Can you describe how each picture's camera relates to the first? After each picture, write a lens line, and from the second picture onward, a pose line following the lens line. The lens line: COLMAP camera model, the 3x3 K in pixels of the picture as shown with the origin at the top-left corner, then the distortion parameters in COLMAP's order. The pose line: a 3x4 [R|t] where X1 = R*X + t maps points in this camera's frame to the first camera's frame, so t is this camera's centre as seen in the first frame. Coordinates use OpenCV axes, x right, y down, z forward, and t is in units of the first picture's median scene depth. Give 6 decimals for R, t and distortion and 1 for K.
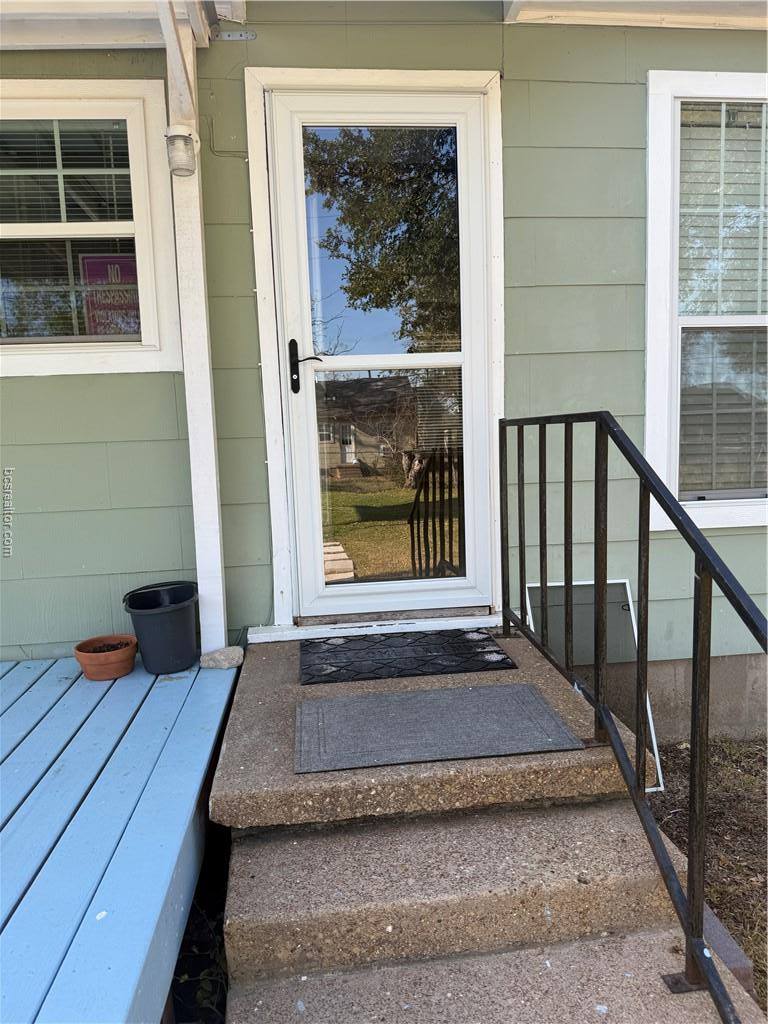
lens RADIAL K [[713.7, 0, 385.7], [0, 713.7, 509.5], [0, 0, 1]] dist [0.020007, -0.021616]
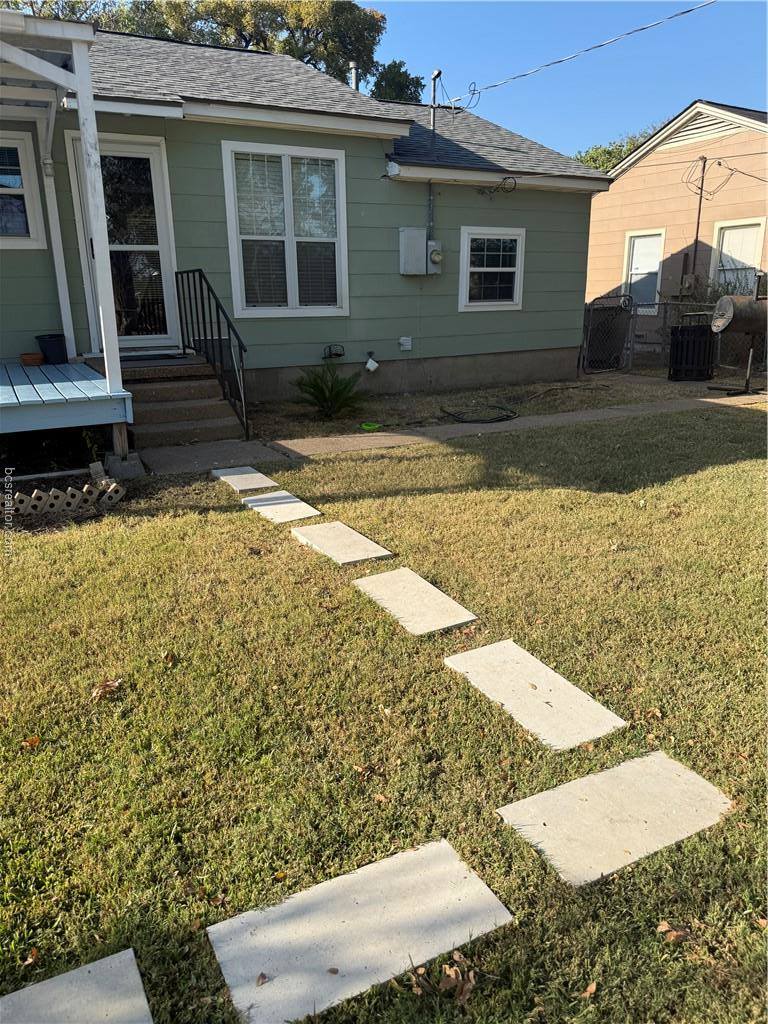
lens RADIAL K [[713.7, 0, 377.4], [0, 713.7, 512.0], [0, 0, 1]] dist [0.020007, -0.021616]
pose [[0.925300, -0.094578, 0.367254, -0.225634], [0.027811, 0.982718, 0.183006, 0.306531], [-0.378215, -0.159122, 0.911939, -2.001389]]
